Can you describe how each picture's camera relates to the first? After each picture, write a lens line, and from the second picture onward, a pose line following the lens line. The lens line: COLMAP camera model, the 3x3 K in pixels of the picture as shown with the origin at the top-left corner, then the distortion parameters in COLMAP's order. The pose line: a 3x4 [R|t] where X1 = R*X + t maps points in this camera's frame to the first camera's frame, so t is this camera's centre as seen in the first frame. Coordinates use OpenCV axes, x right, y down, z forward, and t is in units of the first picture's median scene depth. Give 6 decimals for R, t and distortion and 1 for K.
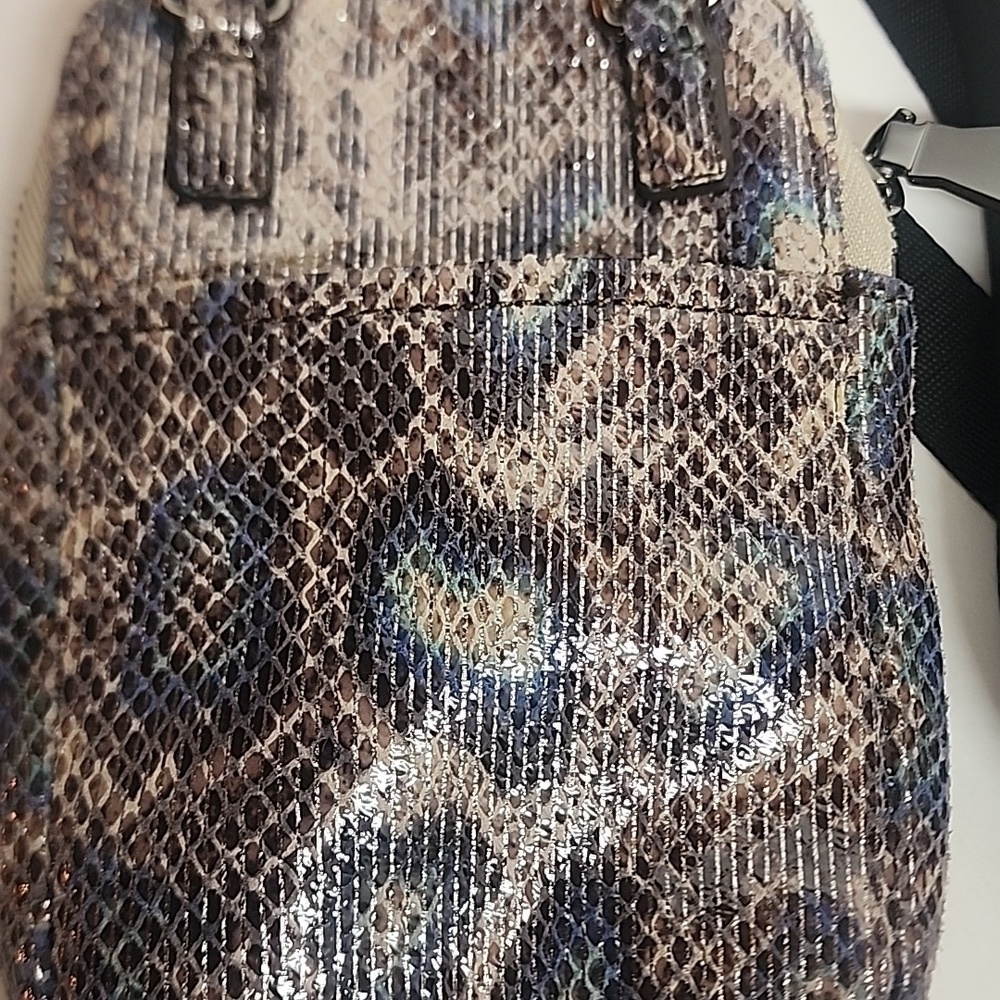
lens RADIAL K [[2308.1, 0, 490.4], [0, 2308.1, 506.4], [0, 0, 1]] dist [-0.011644, 0.000000]
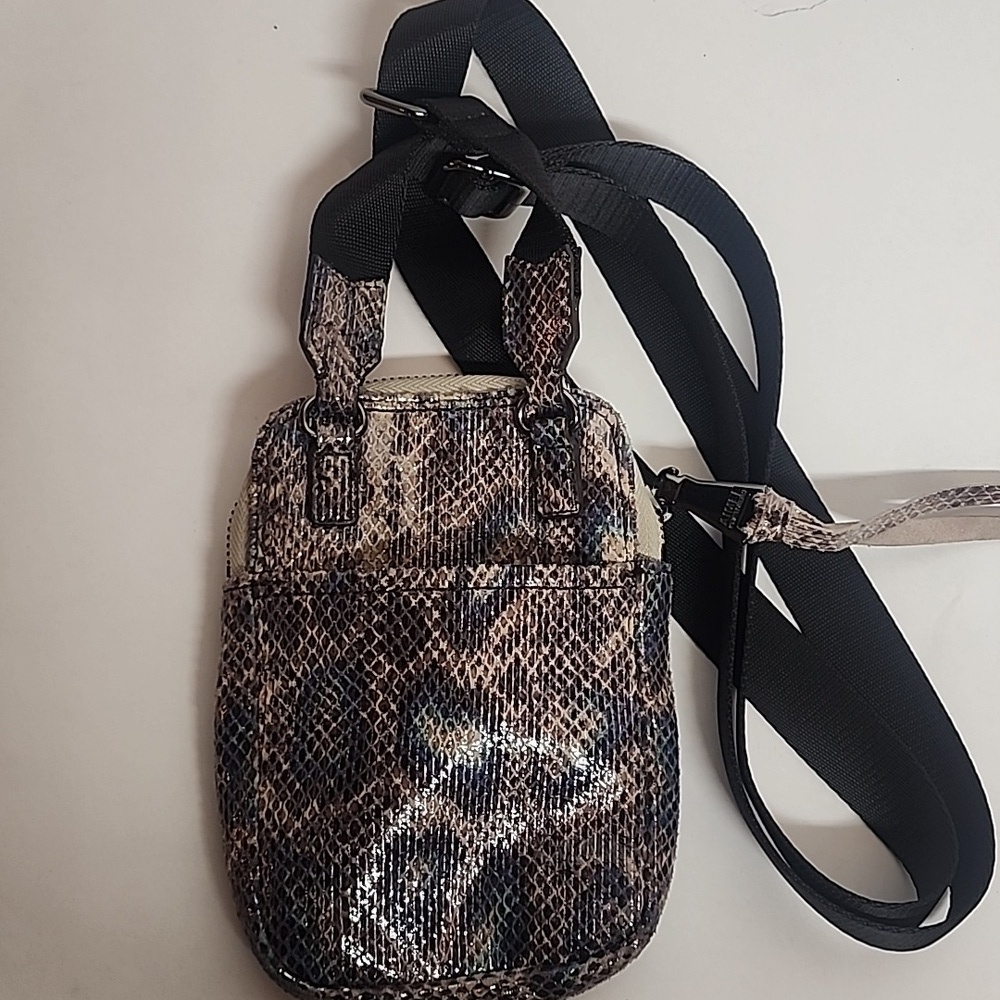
lens RADIAL K [[2308.1, 0, 500.9], [0, 2308.1, 497.9], [0, 0, 1]] dist [-0.011644, 0.000000]
pose [[0.999691, 0.012417, 0.021553, -0.012393], [-0.013633, 0.998268, 0.057224, -0.292976], [-0.020805, -0.057500, 0.998129, -1.120686]]
